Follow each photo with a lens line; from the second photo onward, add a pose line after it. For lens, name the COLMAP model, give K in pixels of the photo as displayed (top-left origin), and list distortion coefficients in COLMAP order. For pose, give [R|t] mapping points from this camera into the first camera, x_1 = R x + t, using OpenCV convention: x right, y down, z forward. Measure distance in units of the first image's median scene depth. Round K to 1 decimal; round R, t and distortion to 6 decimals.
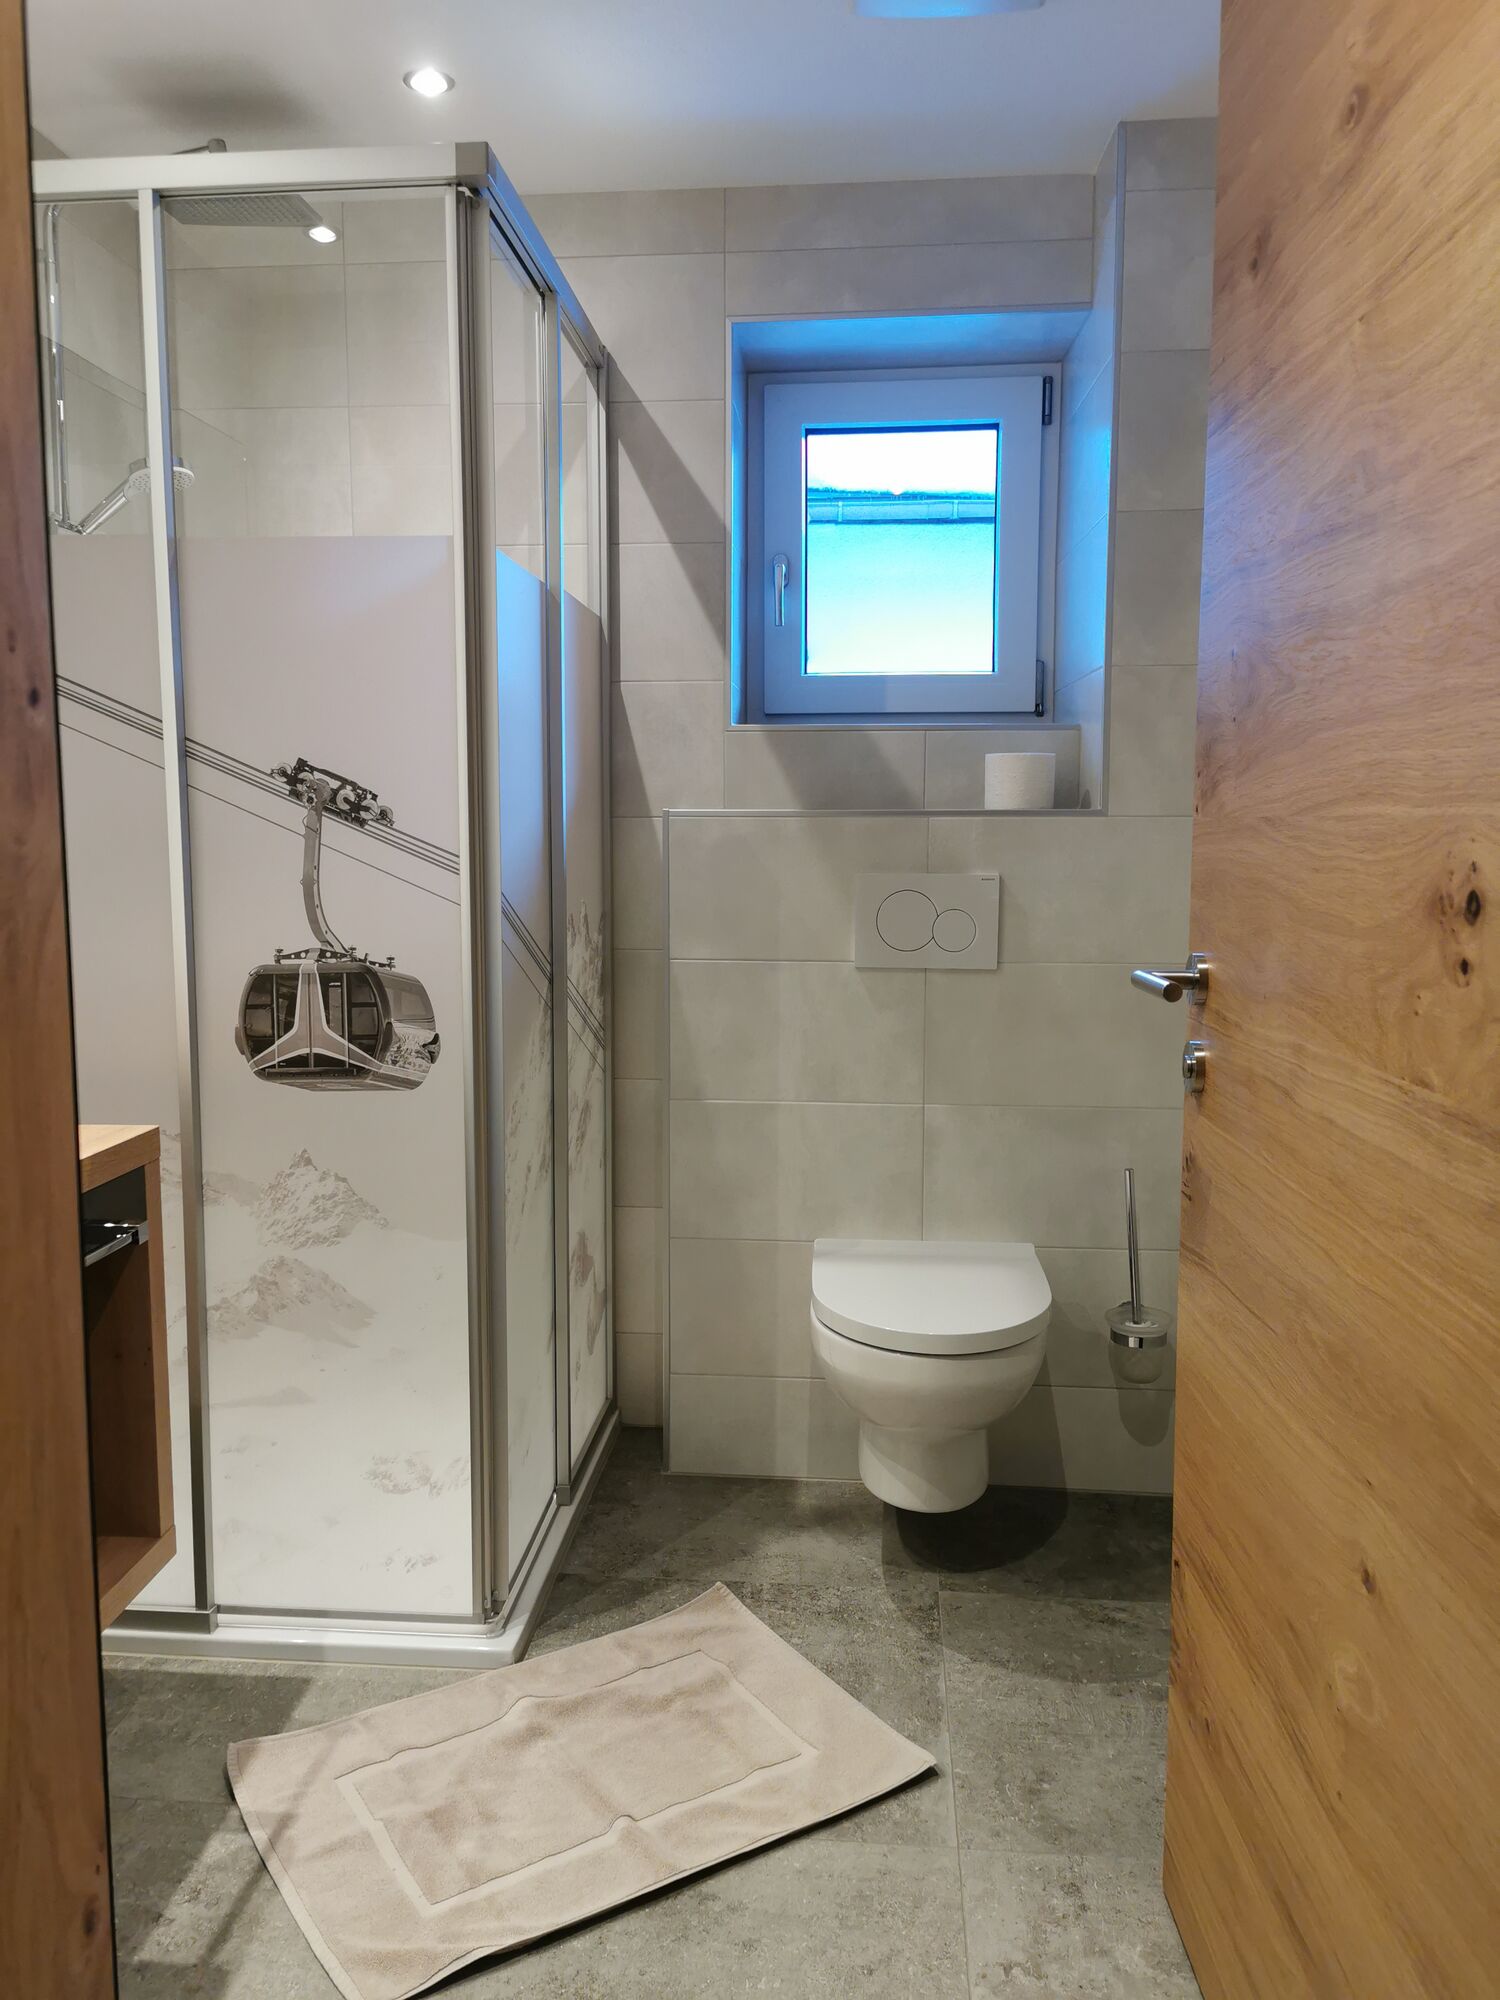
lens RADIAL K [[1590.9, 0, 744.0], [0, 1590.9, 995.9], [0, 0, 1]] dist [0.036812, -0.024880]
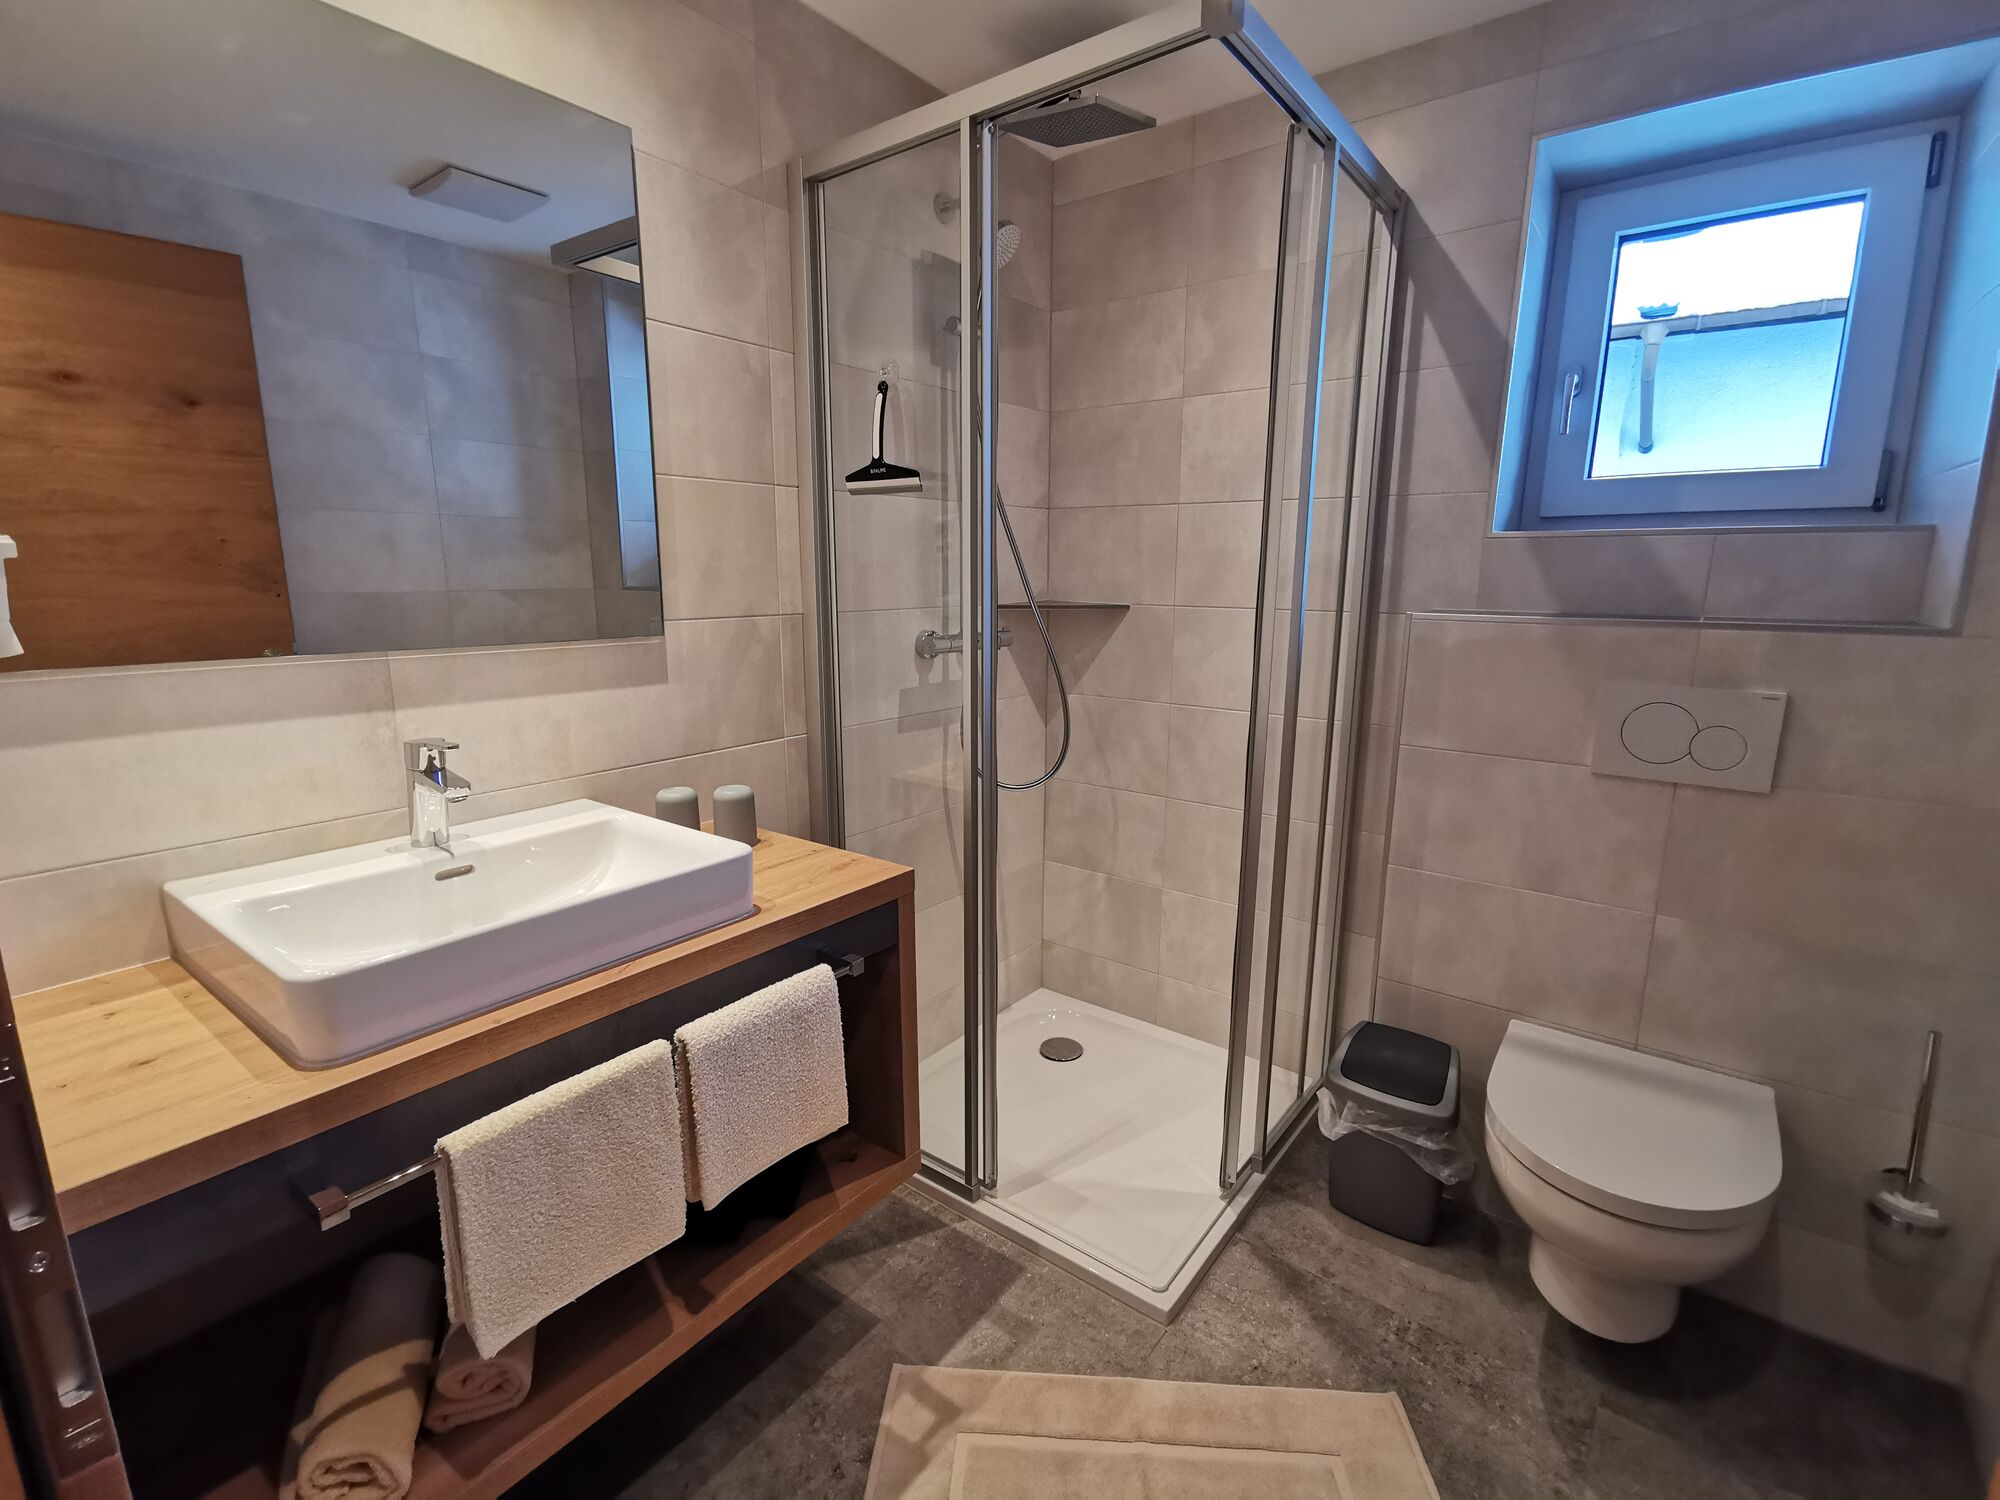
lens RADIAL K [[916.5, 0, 983.9], [0, 916.5, 777.1], [0, 0, 1]] dist [0.017119, -0.011772]
pose [[0.843054, 0.108935, -0.526682, 0.053820], [-0.062258, 0.992456, 0.105617, -0.053336], [0.534214, -0.056251, 0.843476, 0.300287]]
